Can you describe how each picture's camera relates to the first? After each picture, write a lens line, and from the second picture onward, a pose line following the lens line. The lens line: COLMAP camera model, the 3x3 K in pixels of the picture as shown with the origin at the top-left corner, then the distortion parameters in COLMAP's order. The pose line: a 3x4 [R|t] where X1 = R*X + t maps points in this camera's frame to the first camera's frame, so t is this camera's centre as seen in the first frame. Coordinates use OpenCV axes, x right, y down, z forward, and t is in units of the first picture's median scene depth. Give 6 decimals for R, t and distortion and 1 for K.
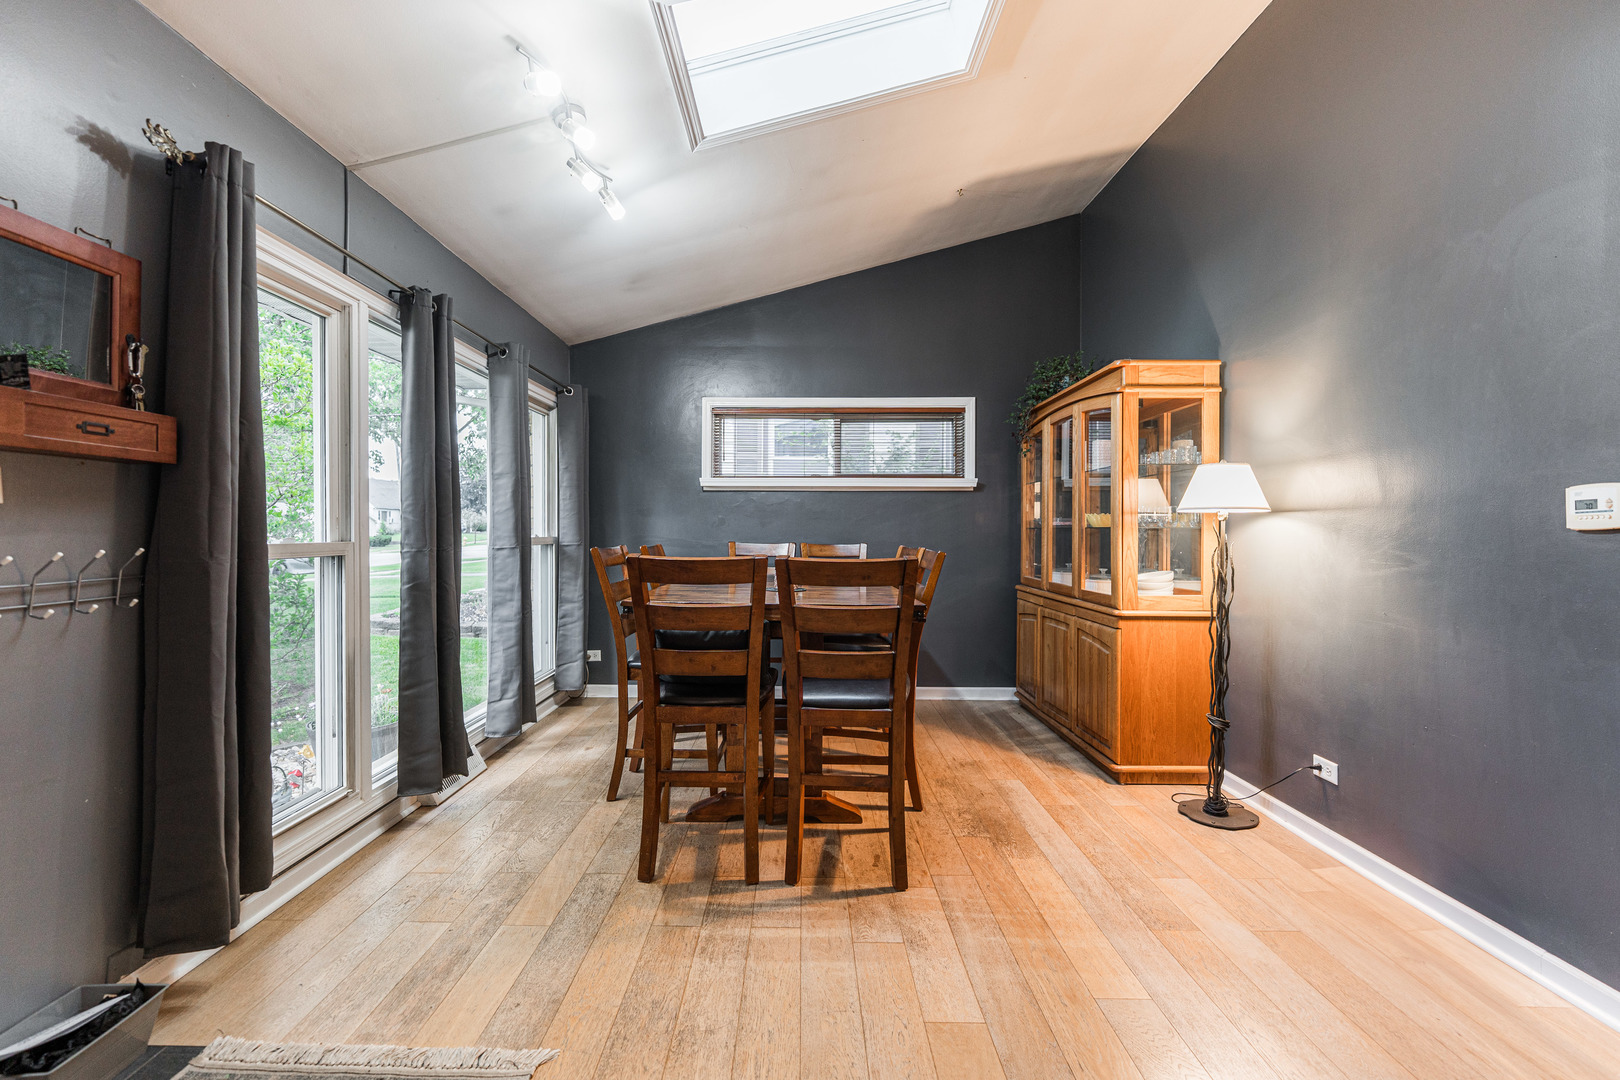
lens RADIAL K [[687.5, 0, 793.6], [0, 687.5, 535.1], [0, 0, 1]] dist [0.000332, -0.000116]
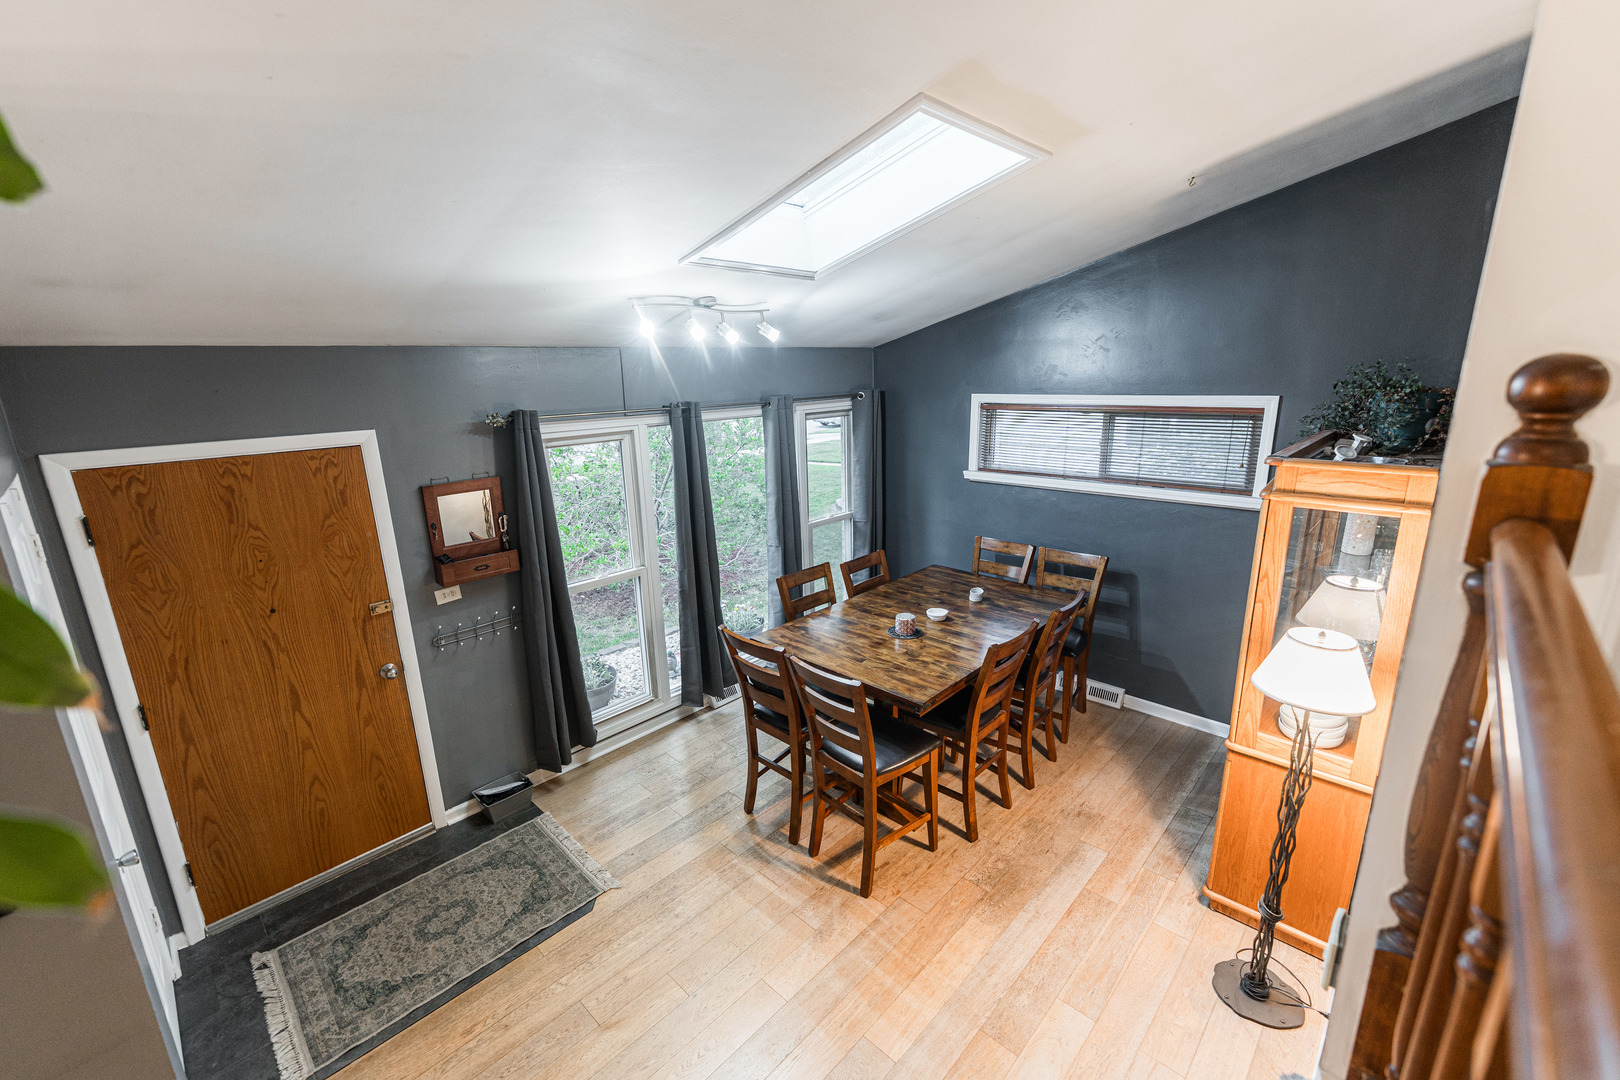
lens RADIAL K [[671.0, 0, 802.3], [0, 671.0, 539.7], [0, 0, 1]] dist [0.000397, -0.000007]
pose [[0.727660, 0.149016, -0.669557, 0.689421], [0.025029, 0.969699, 0.243016, -0.410002], [0.685482, -0.193592, 0.701881, 0.081348]]
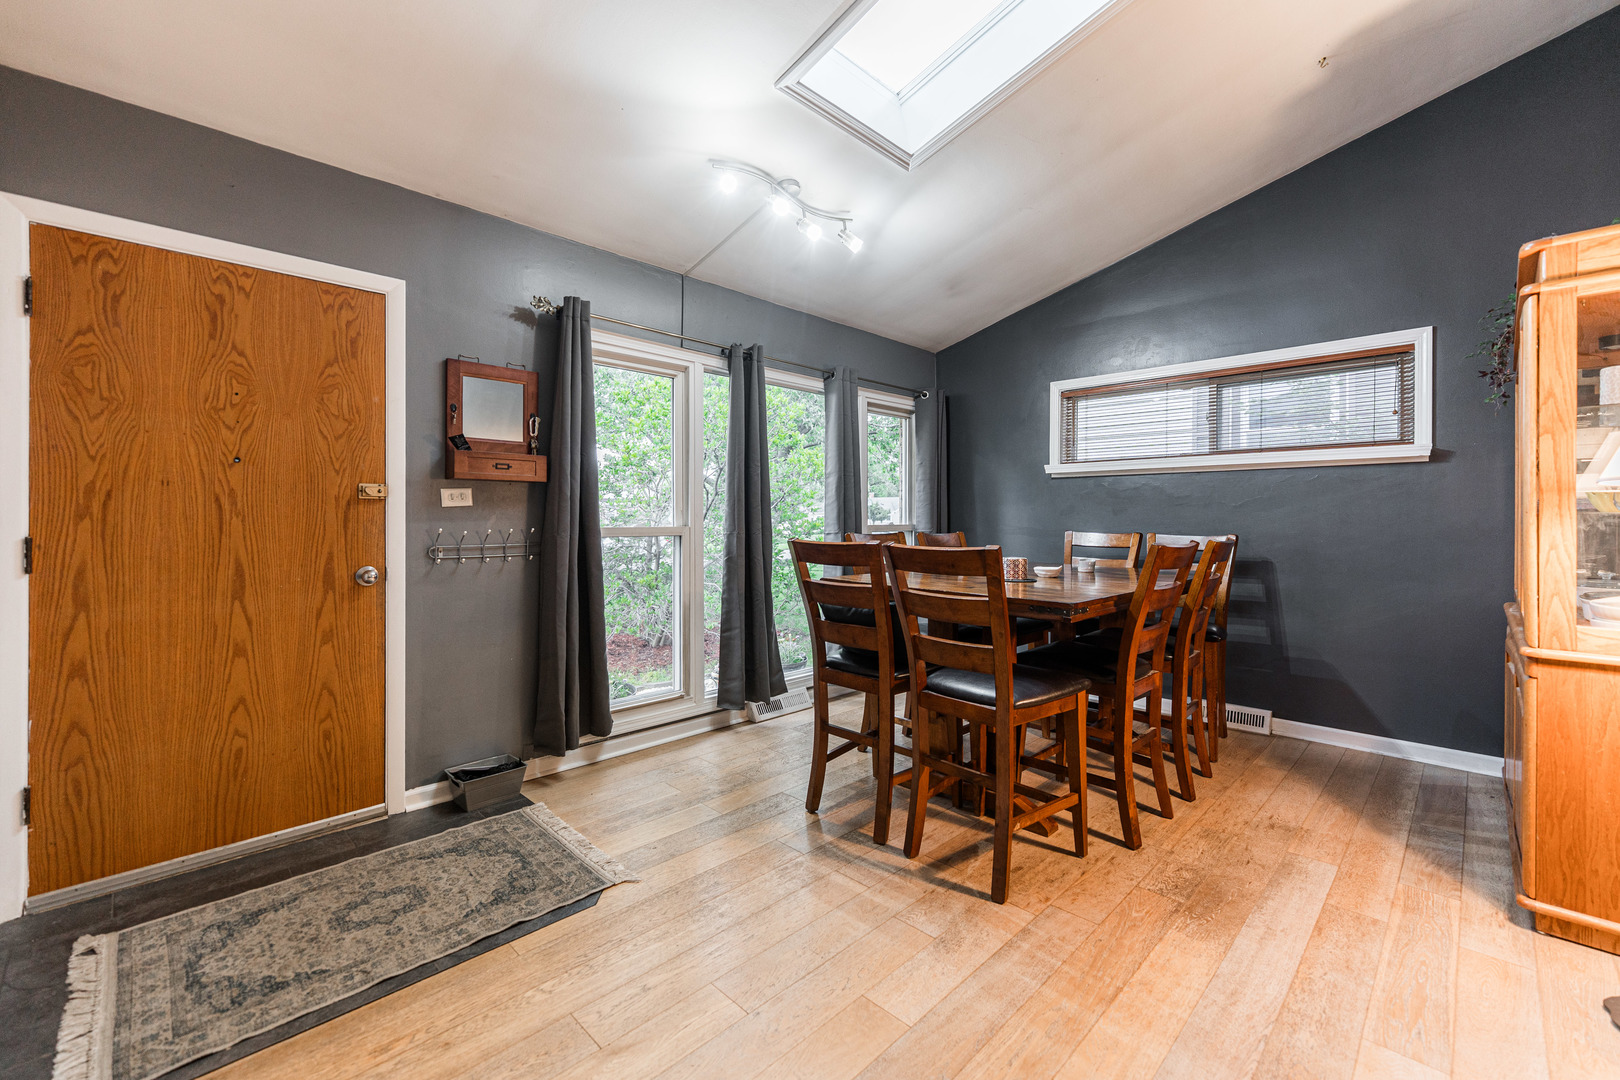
lens RADIAL K [[672.0, 0, 803.4], [0, 672.0, 519.9], [0, 0, 1]] dist [0.000838, -0.000135]
pose [[0.714115, 0.000503, -0.700028, 0.484534], [-0.004305, 0.999984, -0.003674, 0.000032], [0.700015, 0.005637, 0.714106, 0.125258]]
